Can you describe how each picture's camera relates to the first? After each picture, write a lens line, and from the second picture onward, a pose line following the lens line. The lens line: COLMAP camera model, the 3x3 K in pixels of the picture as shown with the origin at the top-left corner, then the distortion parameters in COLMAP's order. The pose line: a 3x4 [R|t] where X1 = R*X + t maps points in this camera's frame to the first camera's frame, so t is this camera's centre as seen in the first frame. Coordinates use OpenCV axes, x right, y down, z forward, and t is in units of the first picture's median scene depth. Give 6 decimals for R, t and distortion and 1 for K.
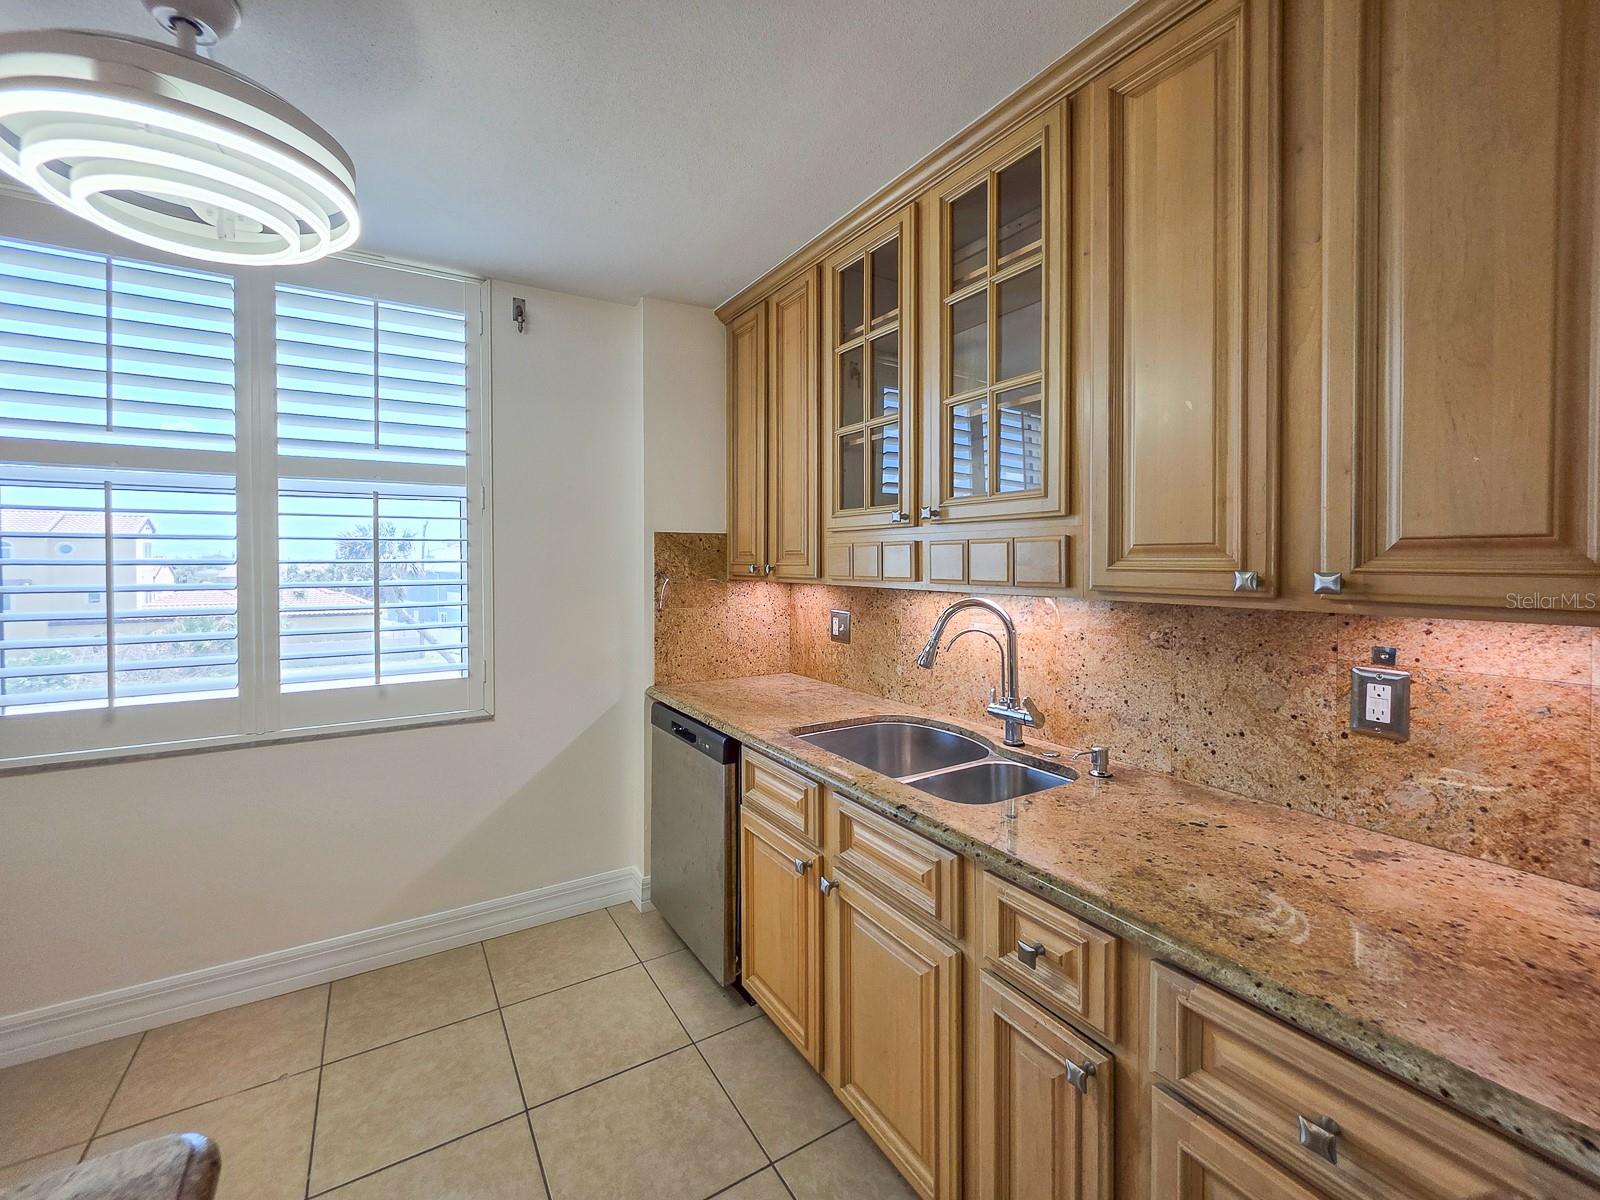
lens RADIAL K [[657.1, 0, 751.3], [0, 657.1, 567.4], [0, 0, 1]] dist [0.001500, -0.001300]
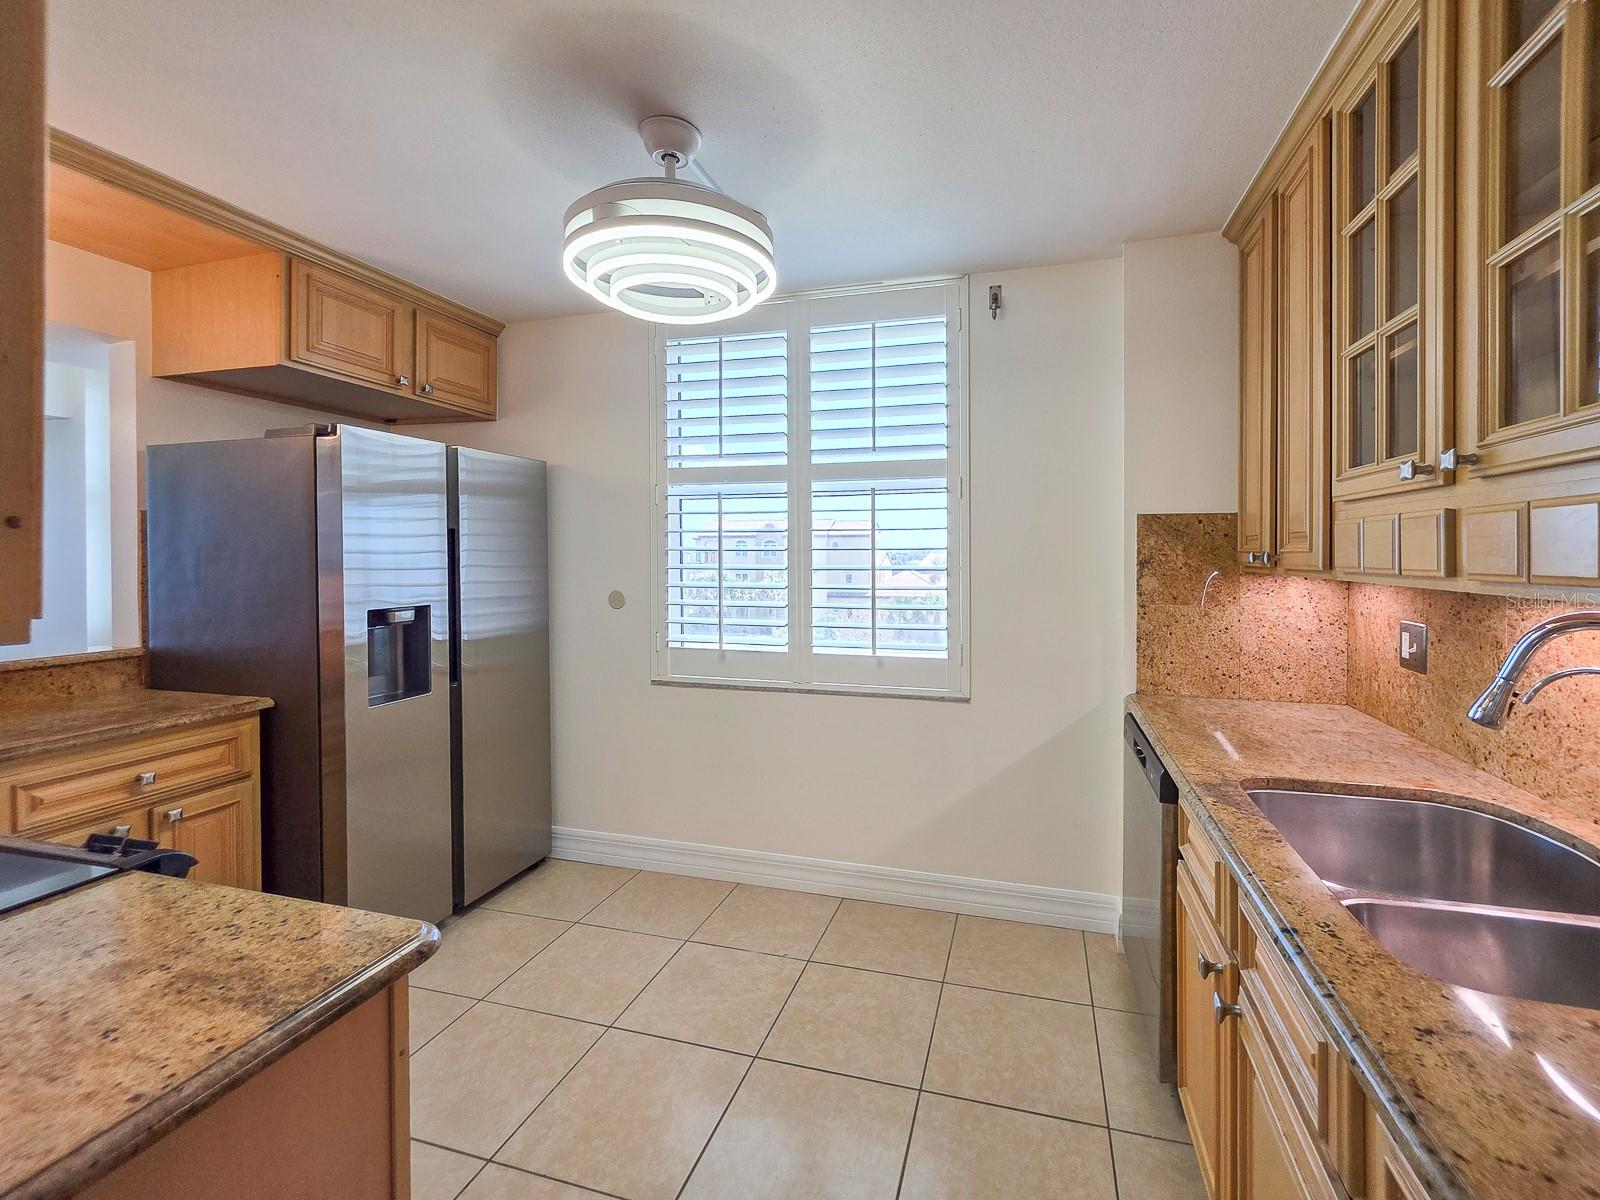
lens RADIAL K [[657.1, 0, 861.0], [0, 657.1, 558.4], [0, 0, 1]] dist [0.001500, -0.001300]
pose [[0.720421, 0.008644, -0.693483, 0.214334], [-0.010300, 0.999945, 0.001764, 0.006669], [0.693461, 0.005872, 0.720471, 0.153015]]
